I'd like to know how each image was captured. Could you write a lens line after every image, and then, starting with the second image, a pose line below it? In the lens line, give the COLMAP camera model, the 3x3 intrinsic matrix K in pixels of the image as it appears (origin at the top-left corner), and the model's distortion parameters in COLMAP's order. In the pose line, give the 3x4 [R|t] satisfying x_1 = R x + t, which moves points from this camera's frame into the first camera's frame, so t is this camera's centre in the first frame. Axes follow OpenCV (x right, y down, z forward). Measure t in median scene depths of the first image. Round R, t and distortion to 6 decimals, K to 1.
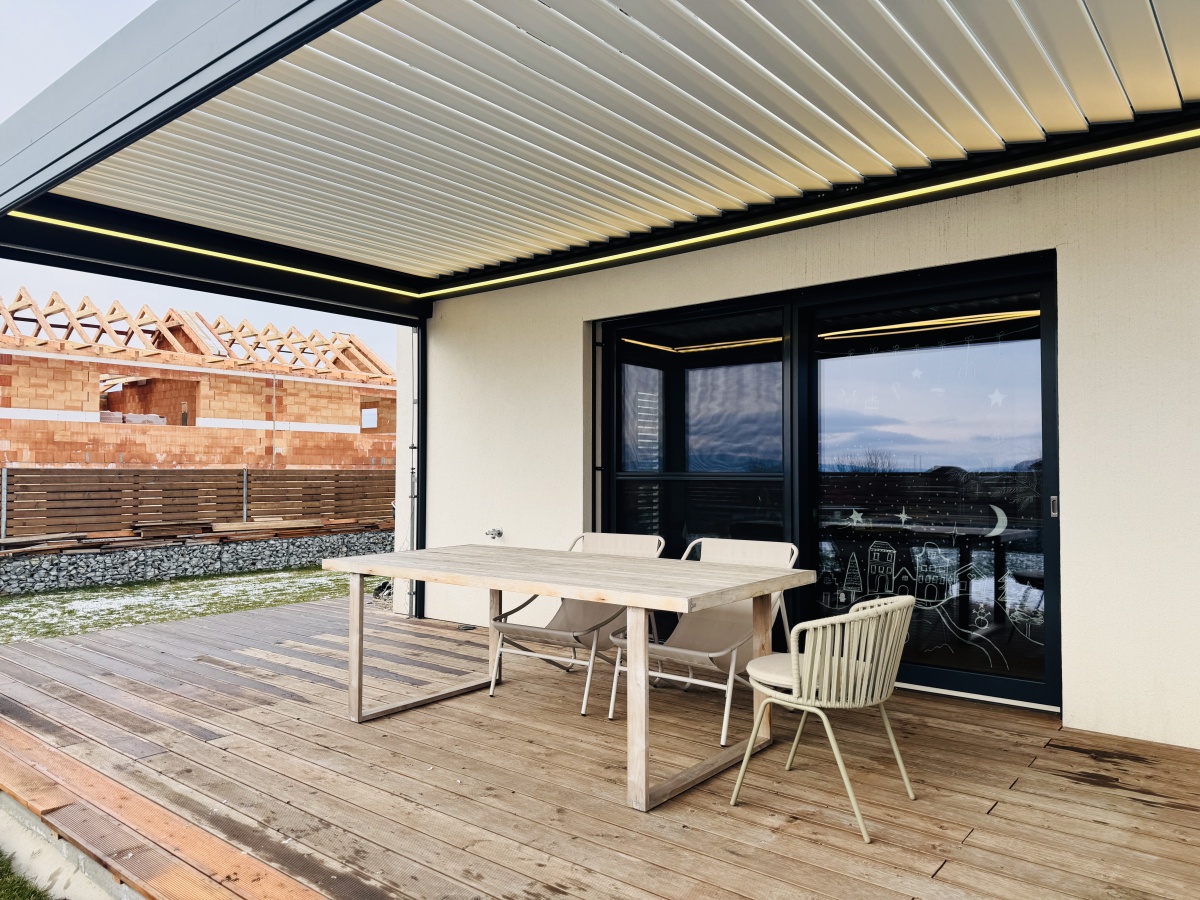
lens RADIAL K [[840.6, 0, 571.8], [0, 840.6, 460.3], [0, 0, 1]] dist [0.069856, -0.106289]
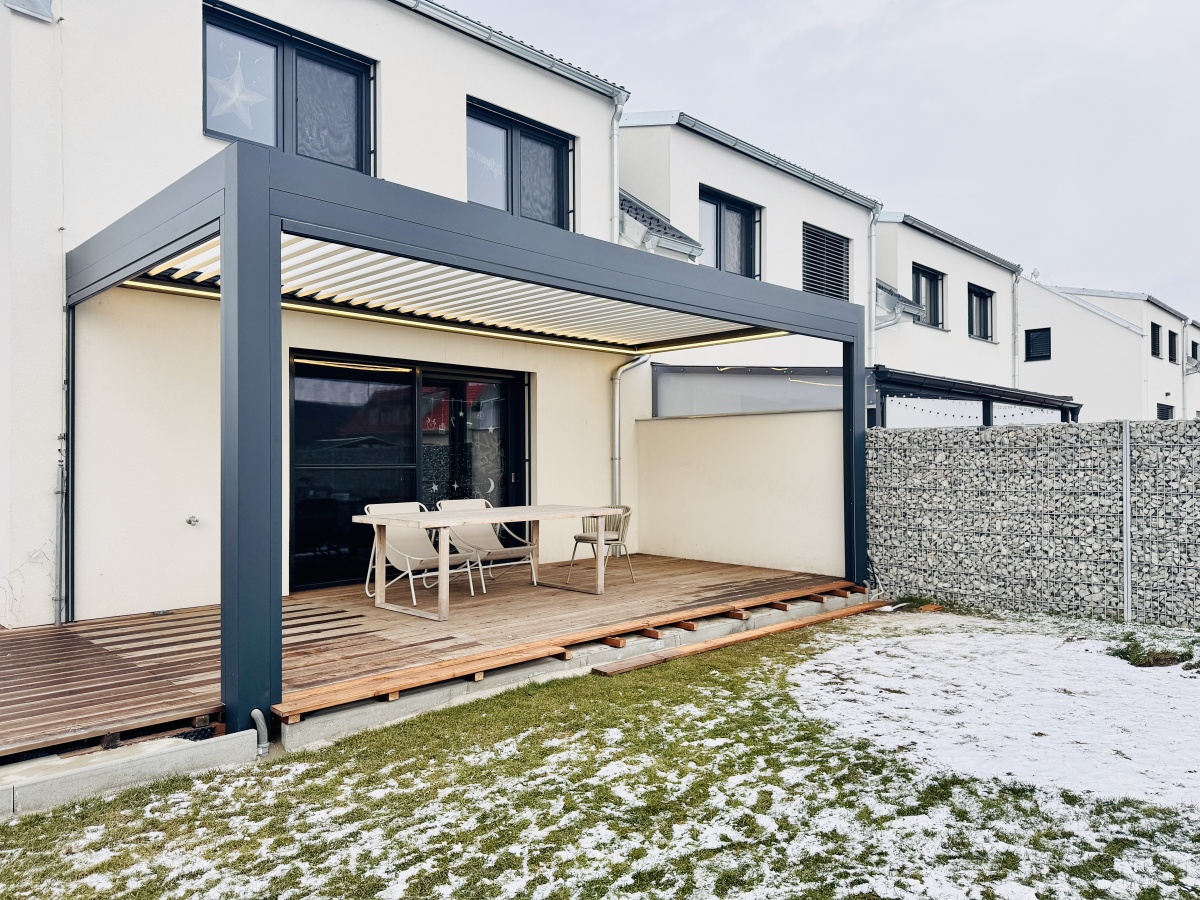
lens RADIAL K [[840.6, 0, 571.8], [0, 840.6, 460.3], [0, 0, 1]] dist [0.069856, -0.106289]
pose [[0.090429, 0.010404, 0.995849, -1.171506], [-0.002813, 0.999944, -0.010191, 0.018557], [-0.995899, -0.001880, 0.090453, 0.413535]]
